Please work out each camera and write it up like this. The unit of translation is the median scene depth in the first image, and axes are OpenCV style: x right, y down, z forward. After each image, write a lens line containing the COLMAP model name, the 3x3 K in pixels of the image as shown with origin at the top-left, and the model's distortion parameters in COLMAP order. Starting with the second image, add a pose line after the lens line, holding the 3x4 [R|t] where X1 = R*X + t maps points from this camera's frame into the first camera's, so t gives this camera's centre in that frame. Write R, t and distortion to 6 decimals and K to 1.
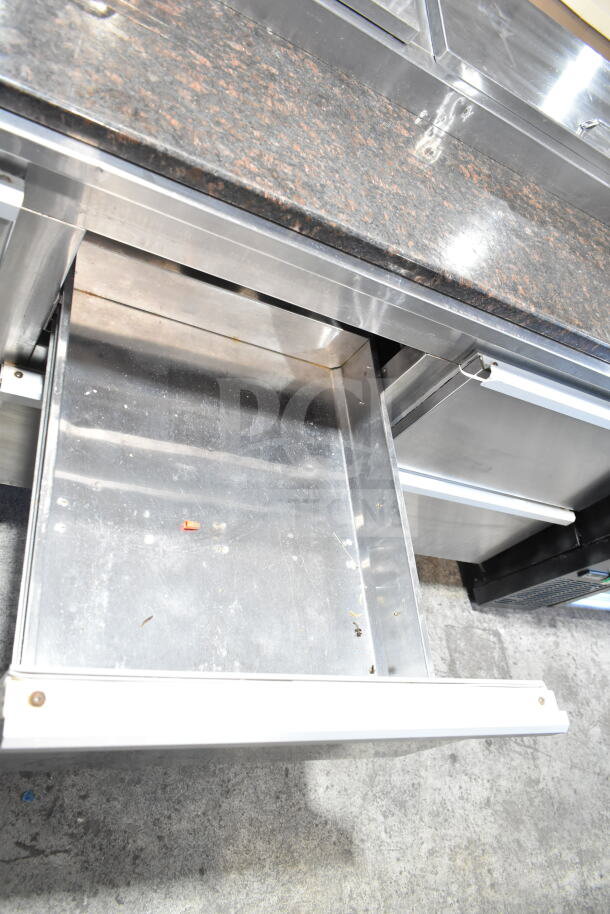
lens RADIAL K [[686.9, 0, 305.5], [0, 686.9, 450.8], [0, 0, 1]] dist [-0.018398, 0.008701]
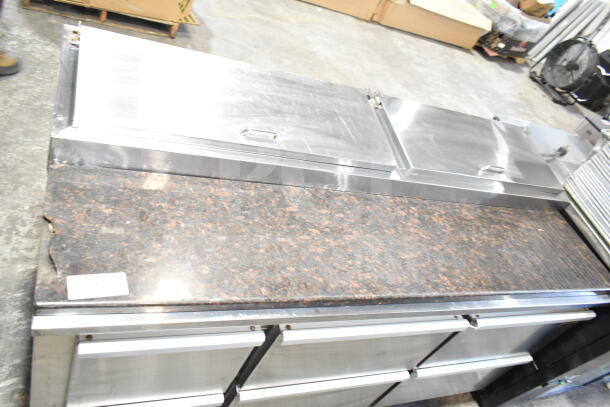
lens RADIAL K [[458.4, 0, 302.9], [0, 458.4, 202.7], [0, 0, 1]] dist [-0.018398, 0.008701]
pose [[0.973960, -0.226576, 0.008033, -0.094794], [0.225118, 0.962279, -0.152780, -0.237196], [0.026887, 0.150610, 0.988228, -0.221812]]
